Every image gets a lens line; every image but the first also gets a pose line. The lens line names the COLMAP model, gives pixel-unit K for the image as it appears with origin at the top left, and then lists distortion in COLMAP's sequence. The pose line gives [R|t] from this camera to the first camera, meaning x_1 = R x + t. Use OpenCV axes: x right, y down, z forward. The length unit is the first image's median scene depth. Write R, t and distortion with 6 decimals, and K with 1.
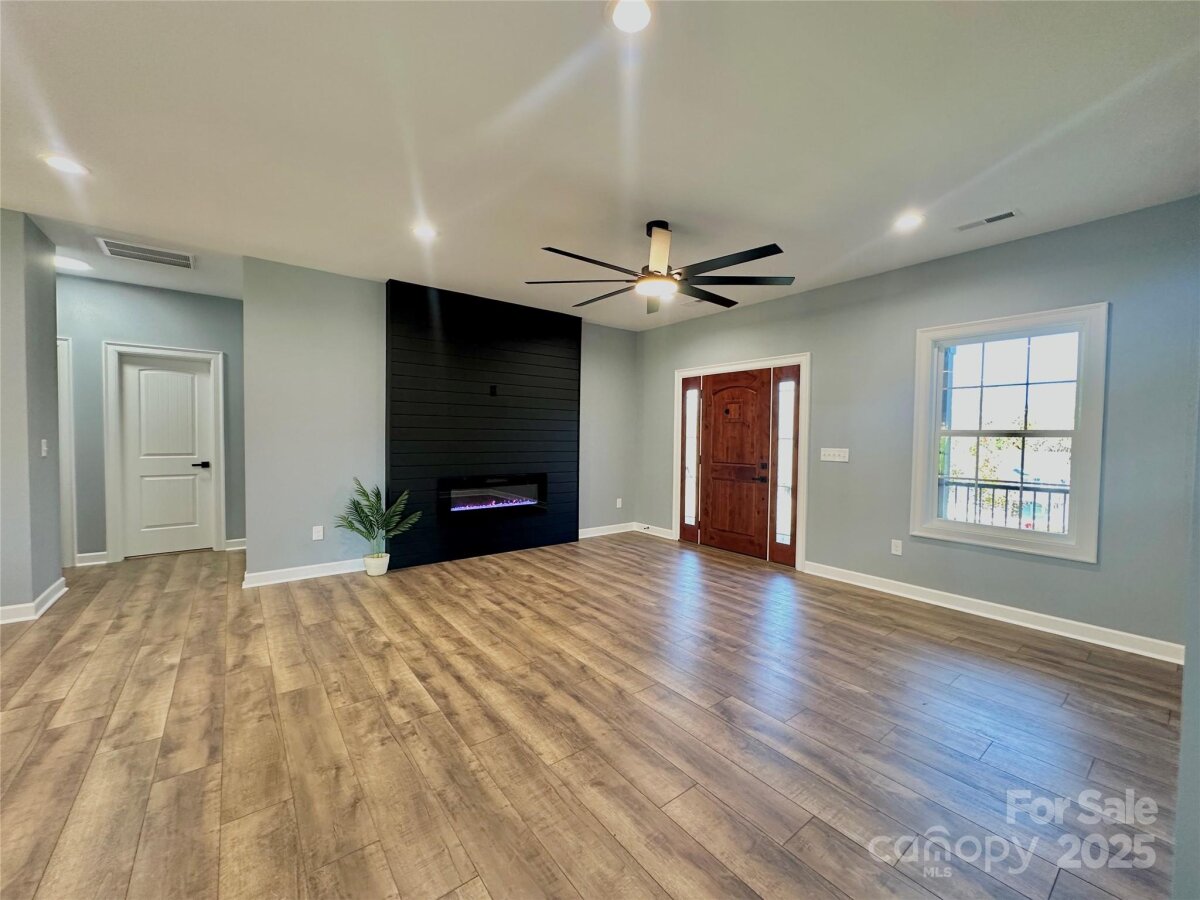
lens RADIAL K [[474.7, 0, 598.6], [0, 474.7, 449.8], [0, 0, 1]] dist [-0.001967, 0.000354]
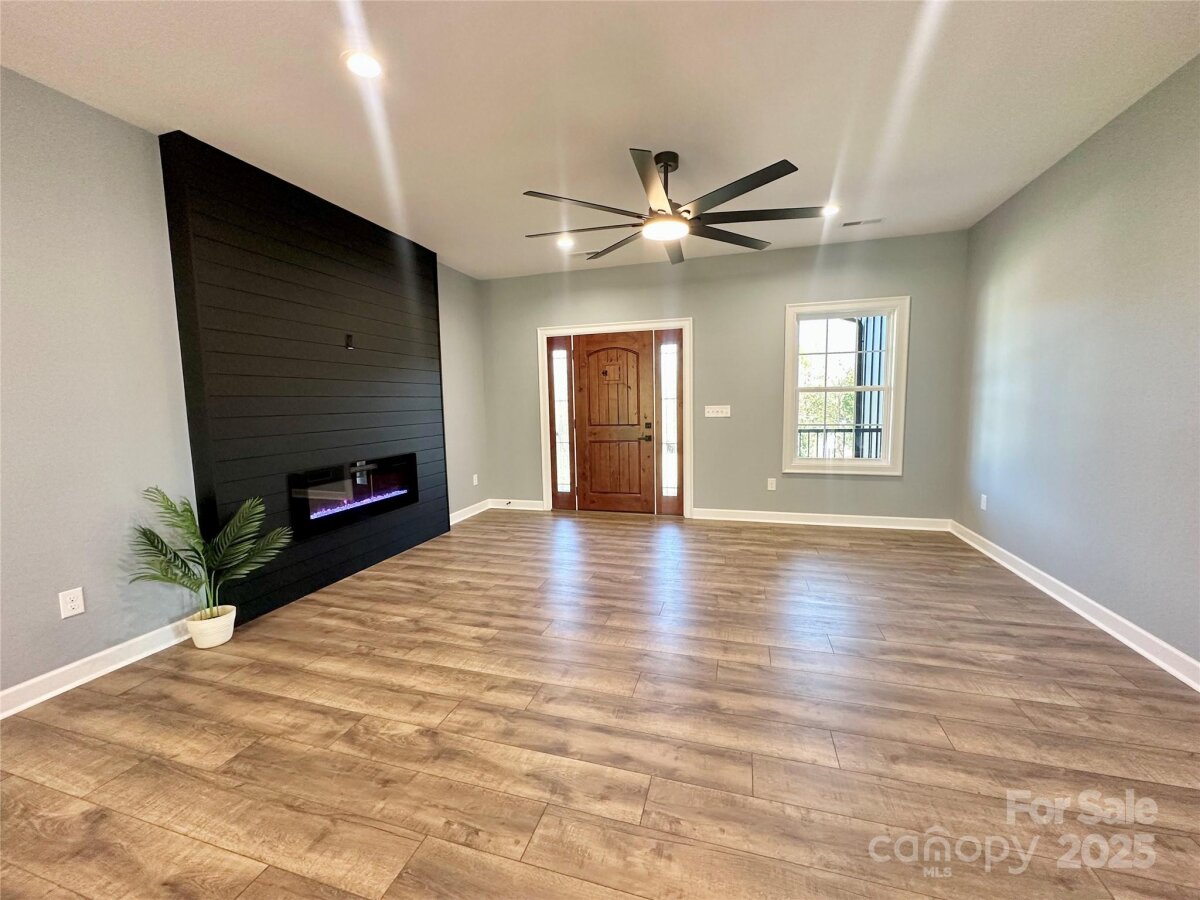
lens RADIAL K [[474.7, 0, 598.6], [0, 474.7, 449.8], [0, 0, 1]] dist [-0.001967, 0.000354]
pose [[0.812778, -0.088157, 0.575864, -0.397756], [0.046869, 0.995175, 0.086196, -0.009437], [-0.580684, -0.043068, 0.812989, 0.243214]]
